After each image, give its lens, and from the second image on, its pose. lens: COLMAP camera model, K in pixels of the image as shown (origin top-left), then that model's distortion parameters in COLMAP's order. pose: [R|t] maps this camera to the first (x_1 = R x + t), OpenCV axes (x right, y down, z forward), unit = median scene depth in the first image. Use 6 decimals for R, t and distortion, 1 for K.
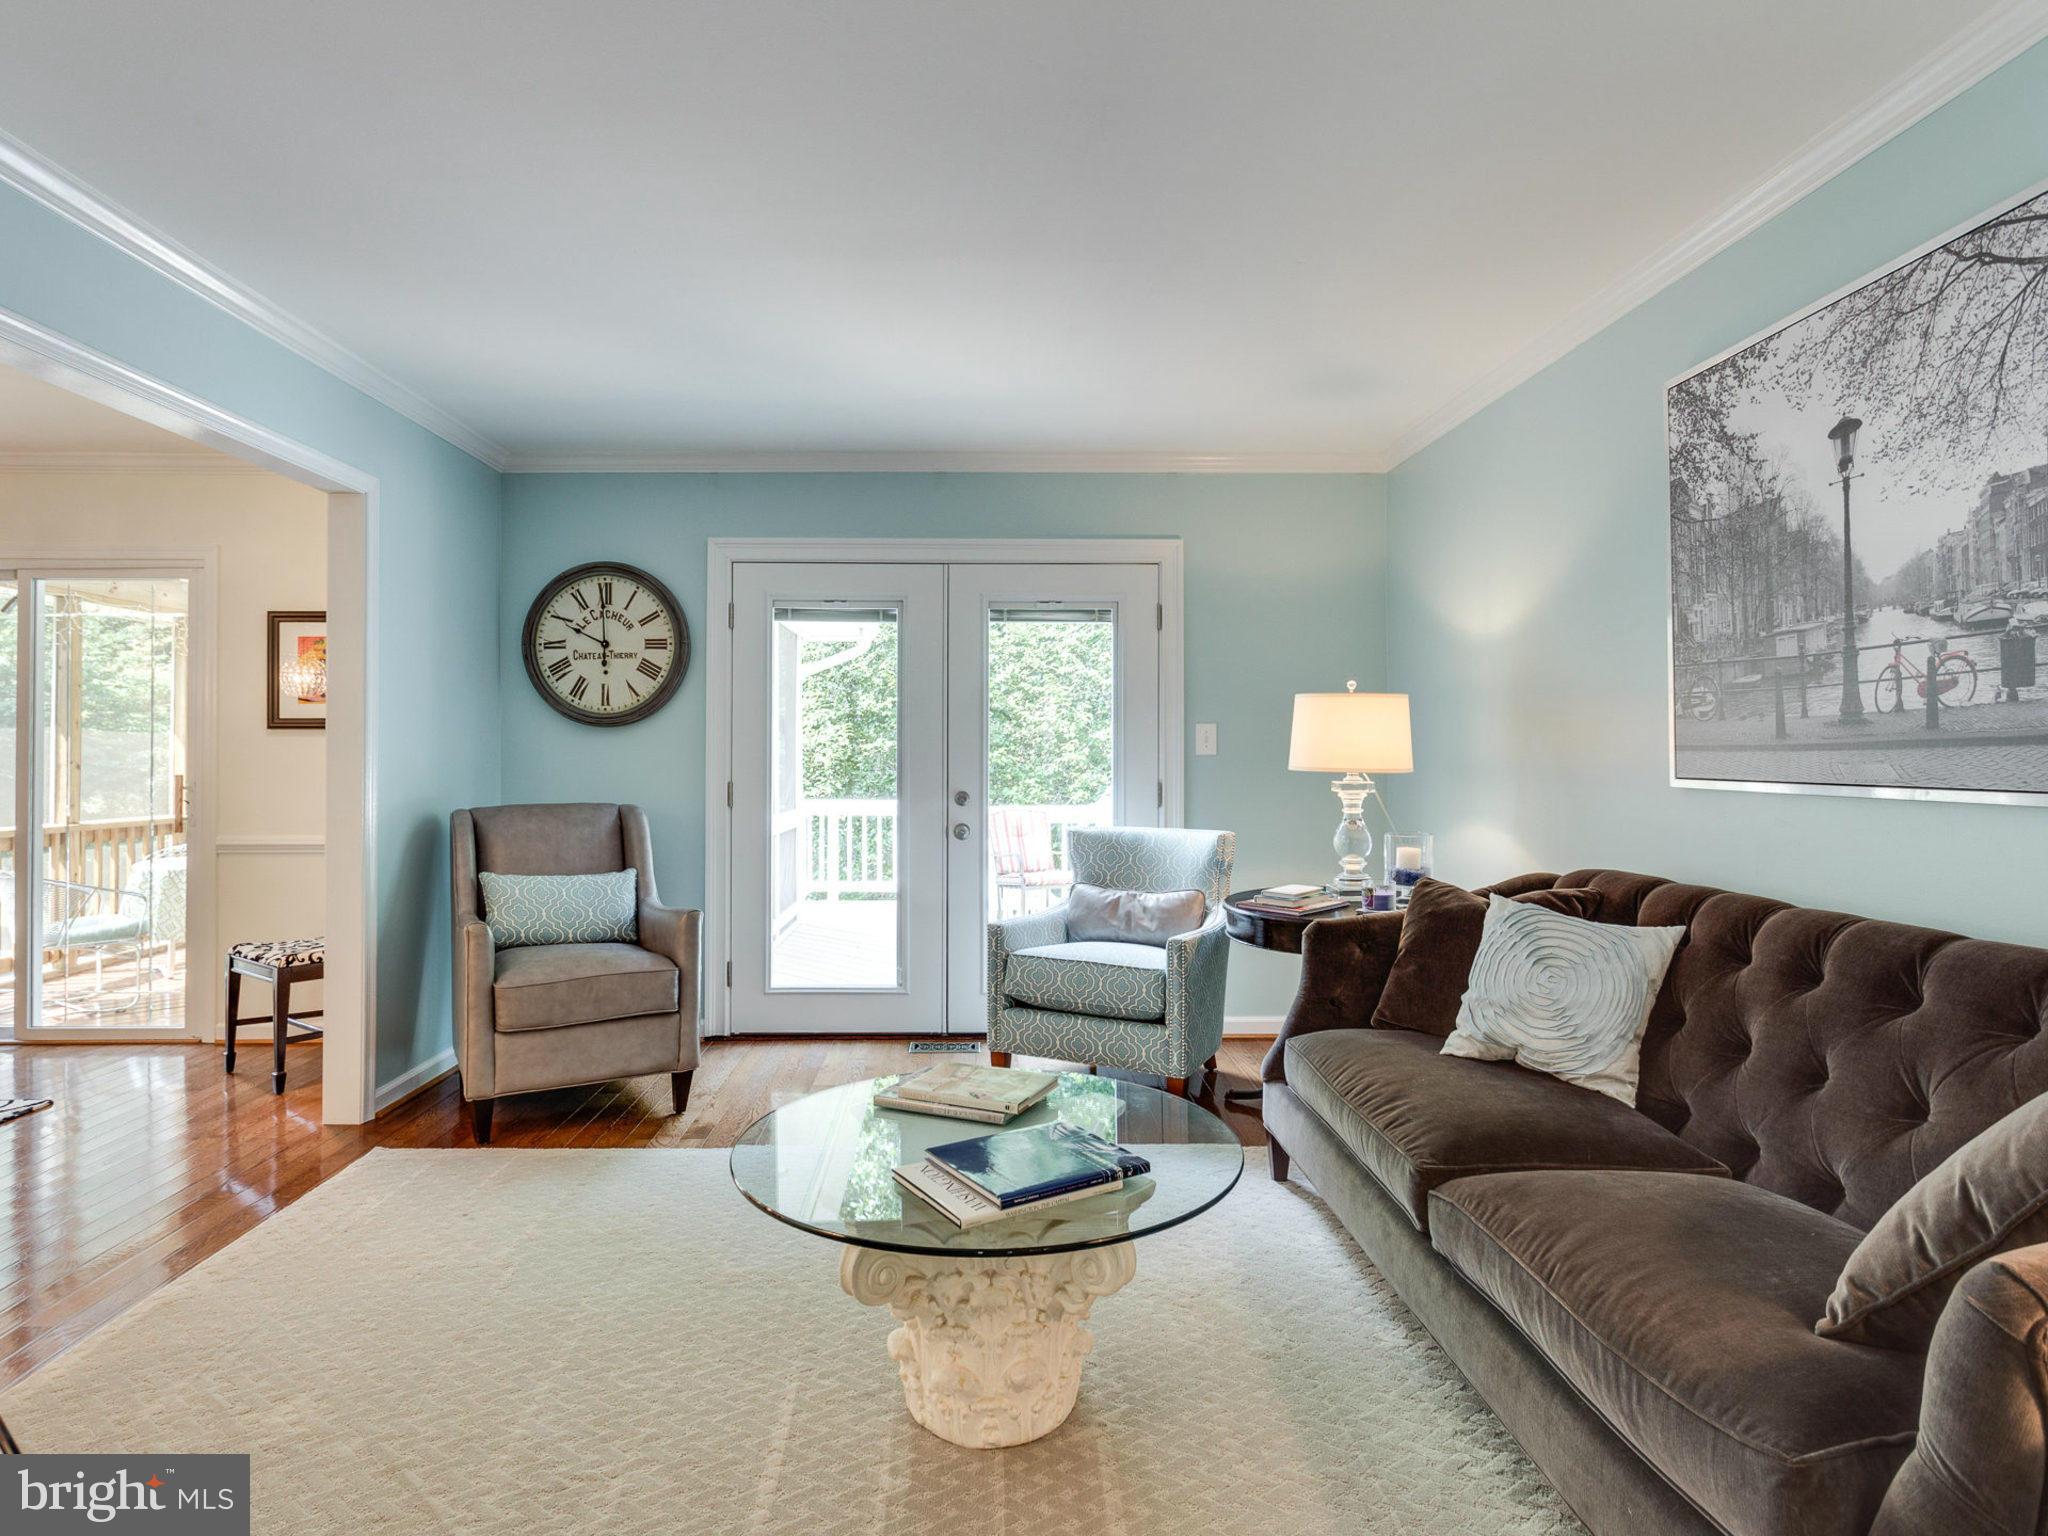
lens RADIAL K [[1088.9, 0, 1028.8], [0, 1088.9, 704.3], [0, 0, 1]] dist [-0.000903, 0.005237]
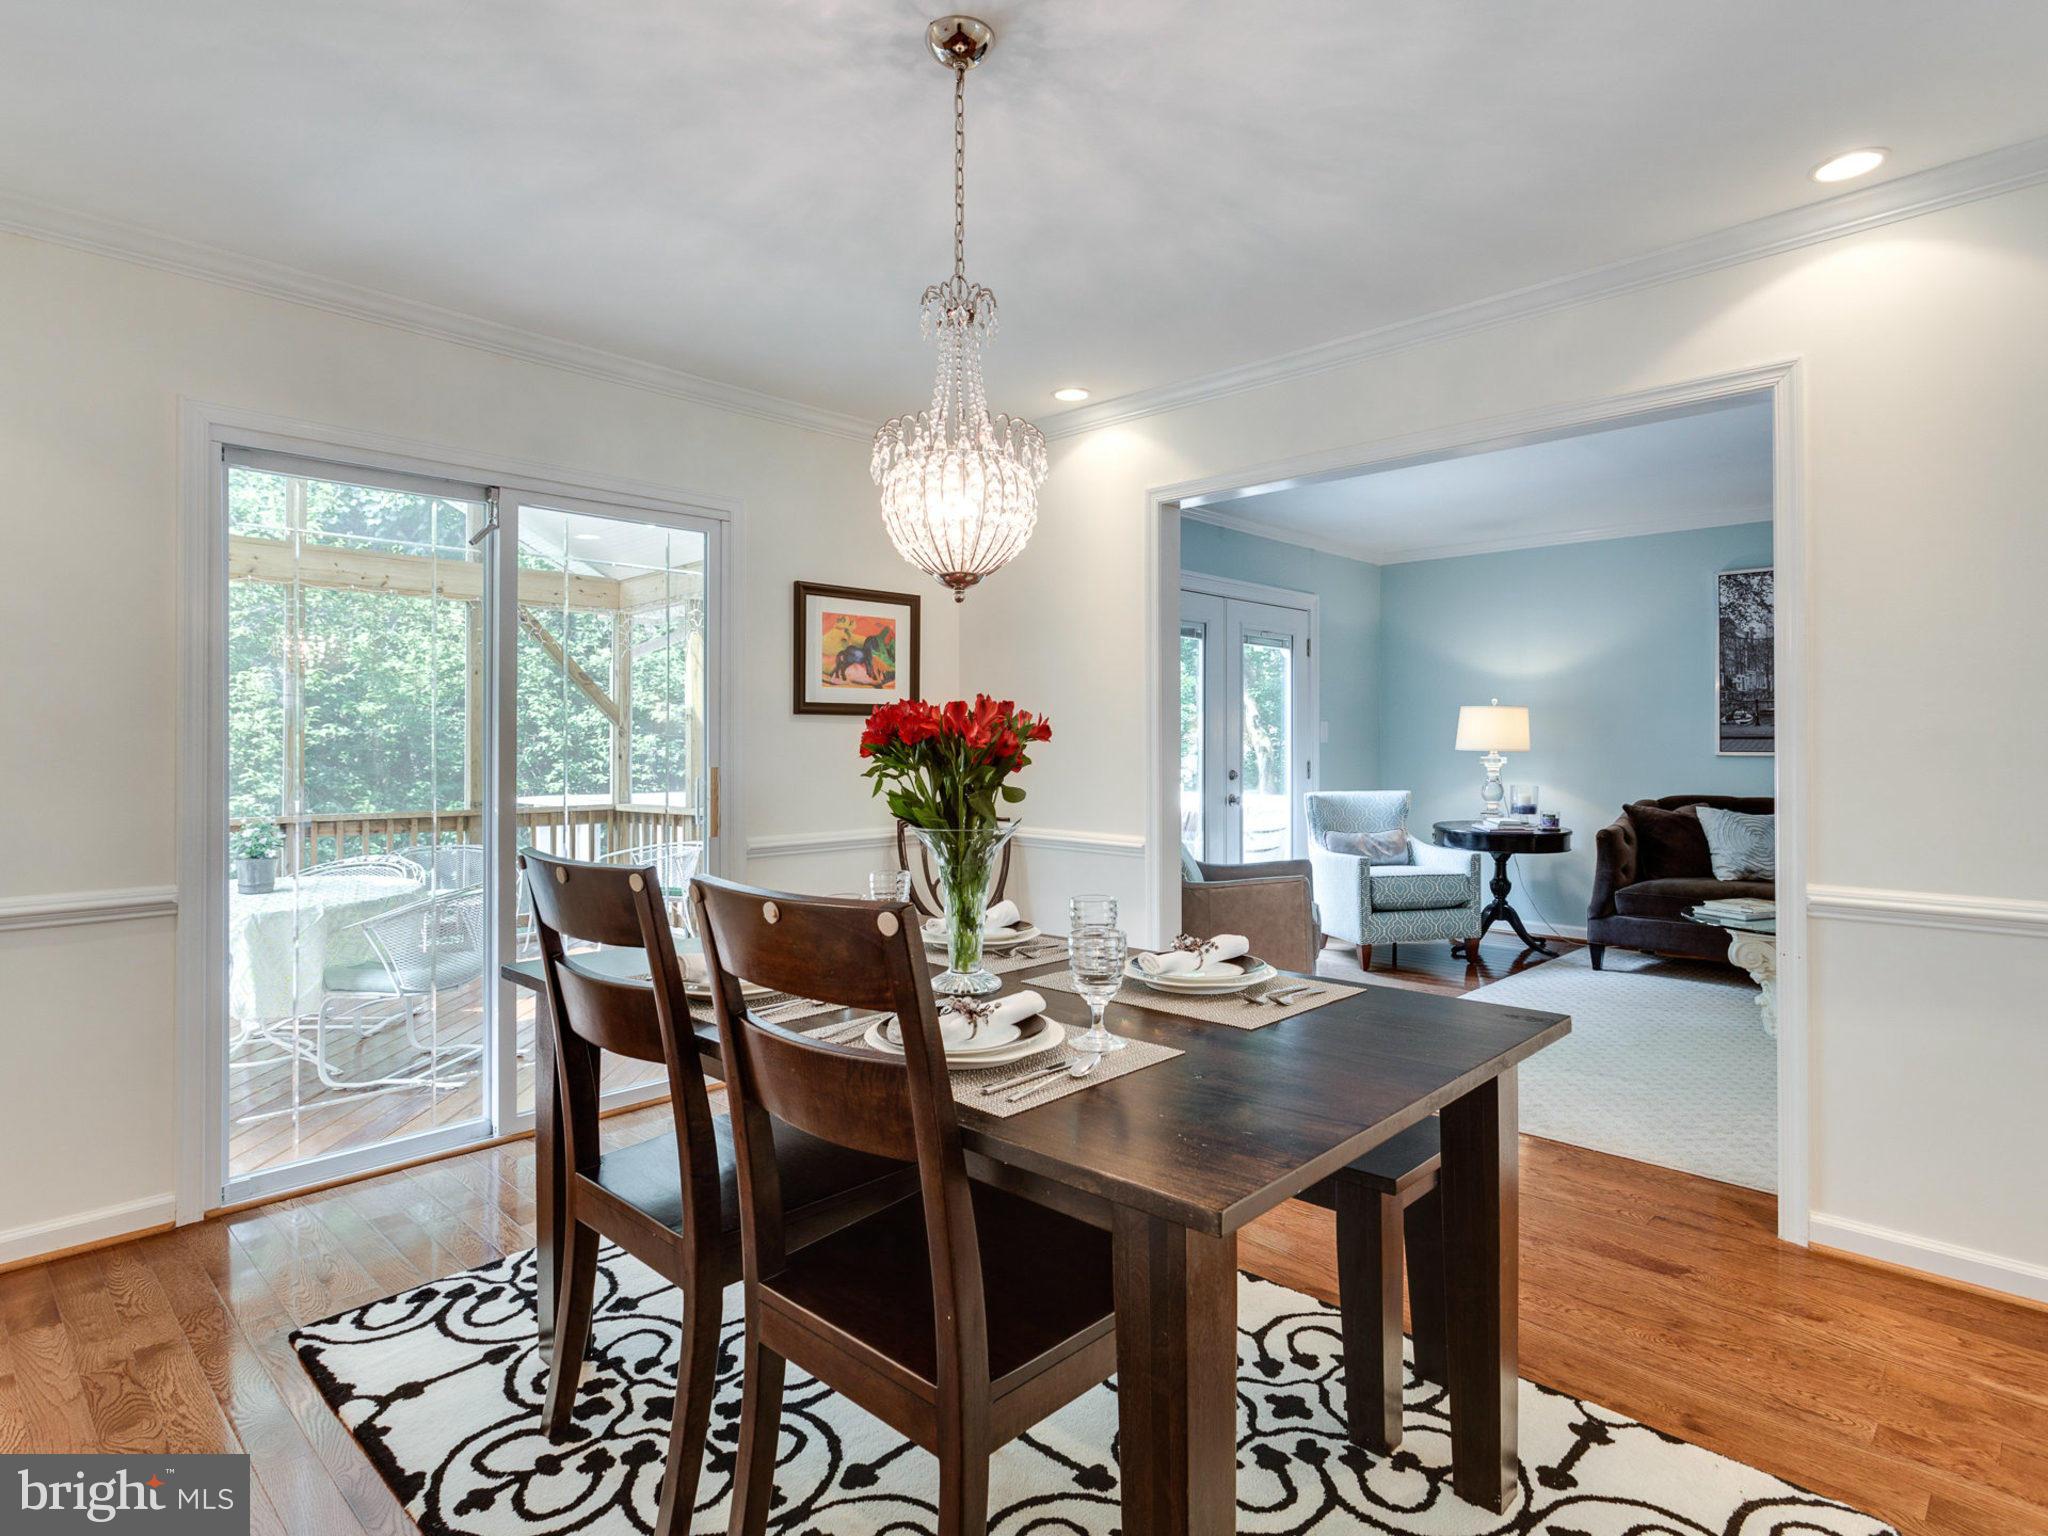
lens RADIAL K [[1088.9, 0, 1010.1], [0, 1088.9, 725.6], [0, 0, 1]] dist [-0.000903, 0.005237]
pose [[0.721995, 0.010628, 0.691817, -1.796279], [-0.028009, 0.999511, 0.013876, 0.022583], [-0.691331, -0.029395, 0.721940, 0.354152]]
